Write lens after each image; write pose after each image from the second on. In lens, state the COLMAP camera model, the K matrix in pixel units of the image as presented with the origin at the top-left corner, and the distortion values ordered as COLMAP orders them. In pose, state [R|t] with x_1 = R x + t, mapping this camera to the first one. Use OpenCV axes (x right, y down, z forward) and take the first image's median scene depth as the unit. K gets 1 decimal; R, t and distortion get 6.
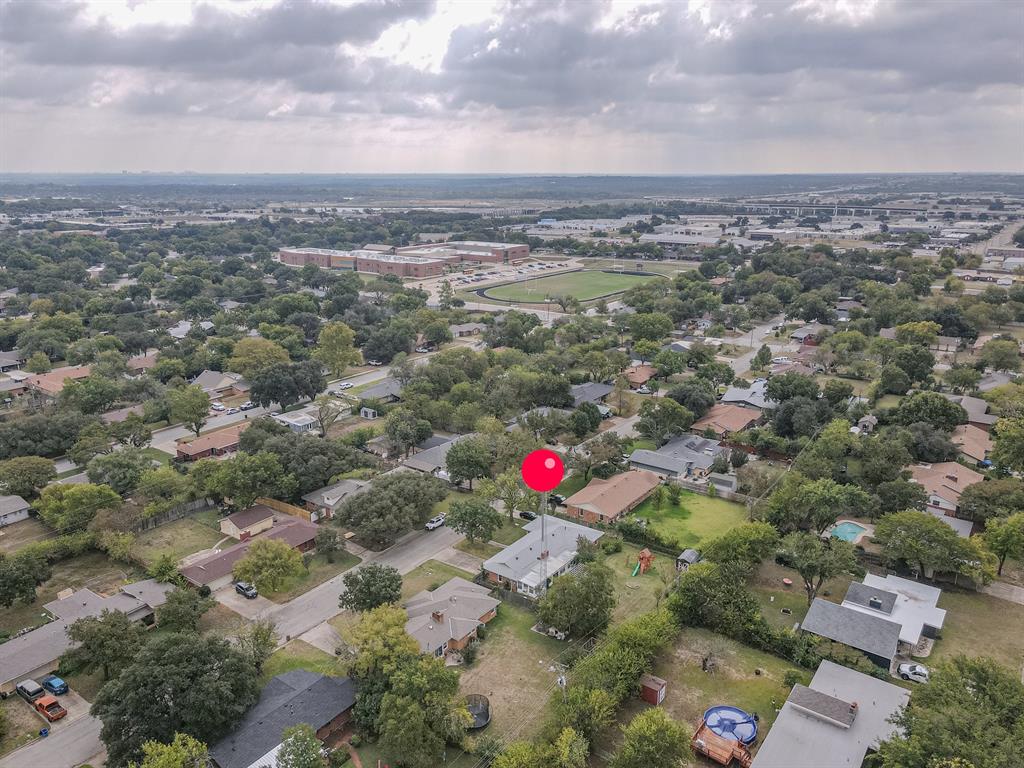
lens RADIAL K [[750.2, 0, 504.7], [0, 750.2, 382.8], [0, 0, 1]] dist [0.011245, 0.003707]
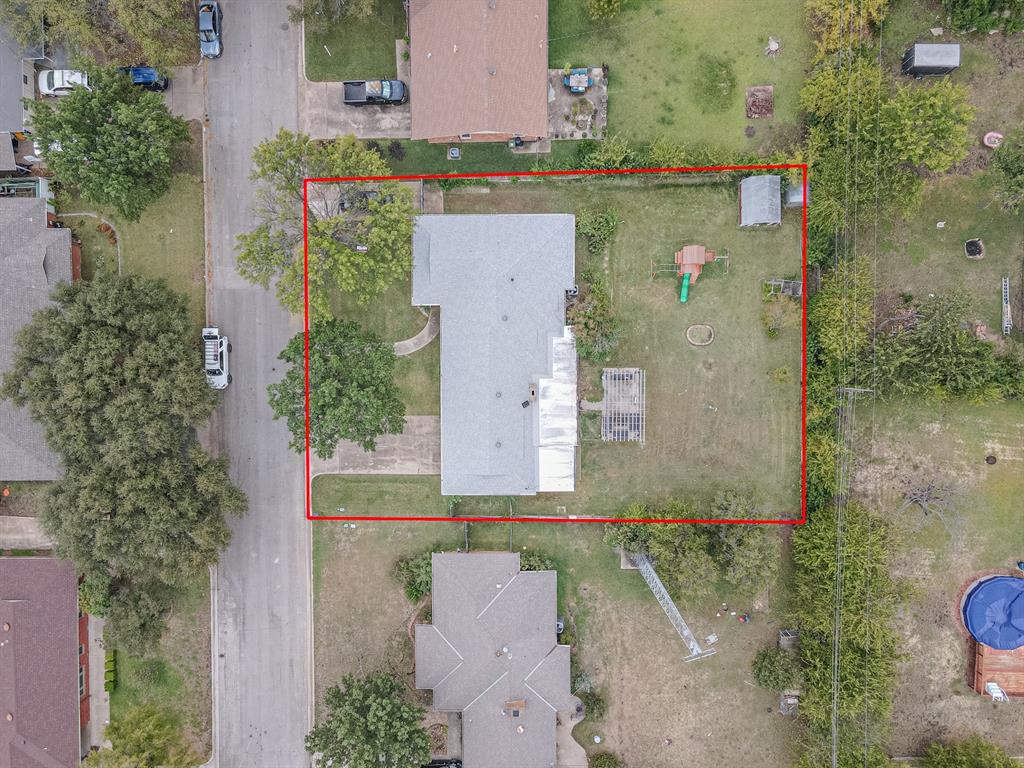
lens RADIAL K [[750.2, 0, 504.7], [0, 750.2, 382.8], [0, 0, 1]] dist [0.011245, 0.003707]
pose [[0.801622, -0.596779, -0.035455, 0.048172], [0.181560, 0.186517, 0.965530, -0.192987], [-0.569595, -0.780427, 0.257867, 0.718520]]
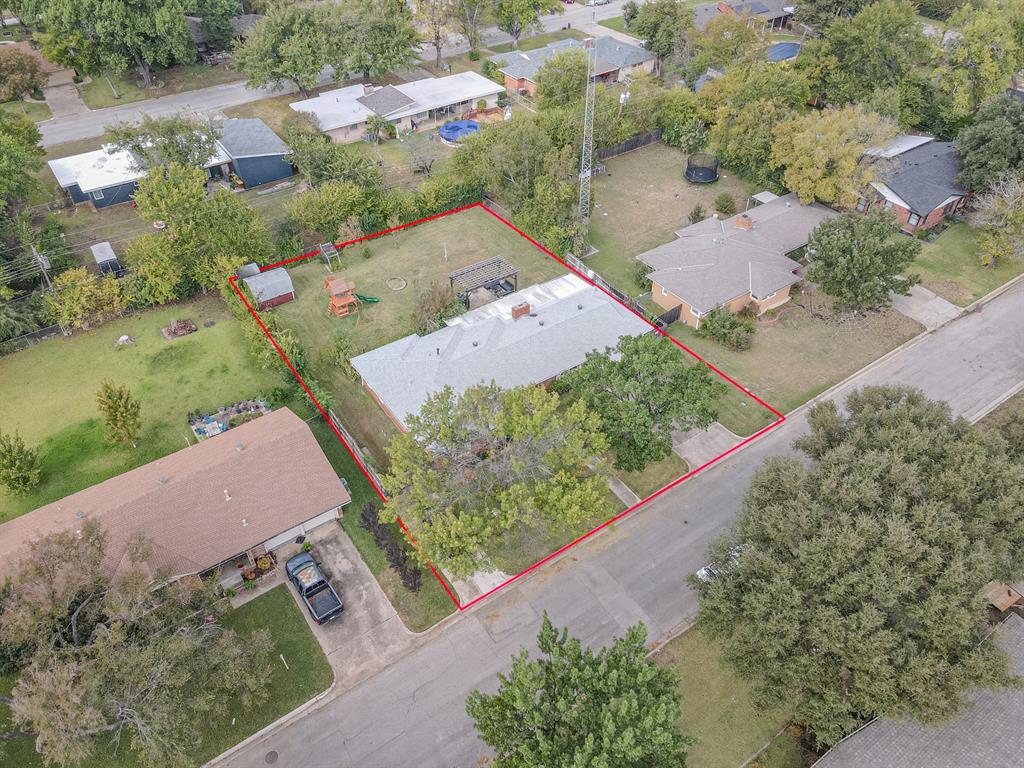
lens RADIAL K [[750.2, 0, 504.7], [0, 750.2, 382.8], [0, 0, 1]] dist [0.011245, 0.003707]
pose [[-0.944671, -0.211130, 0.251041, -0.059300], [0.094590, 0.557473, 0.824789, -0.130817], [-0.314086, 0.802900, -0.506658, 1.046117]]
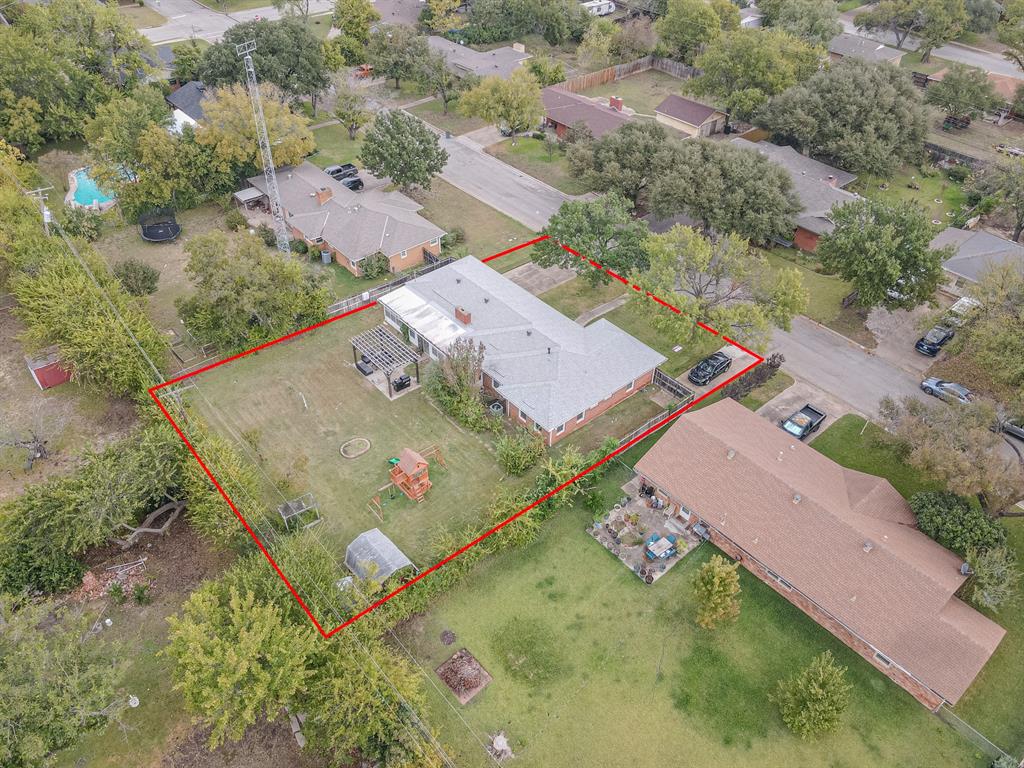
lens RADIAL K [[750.2, 0, 504.7], [0, 750.2, 382.8], [0, 0, 1]] dist [0.011245, 0.003707]
pose [[-0.224470, 0.628373, -0.744823, 0.366136], [-0.275850, 0.692092, 0.667020, -0.070334], [0.934623, 0.355185, 0.017983, 0.832448]]
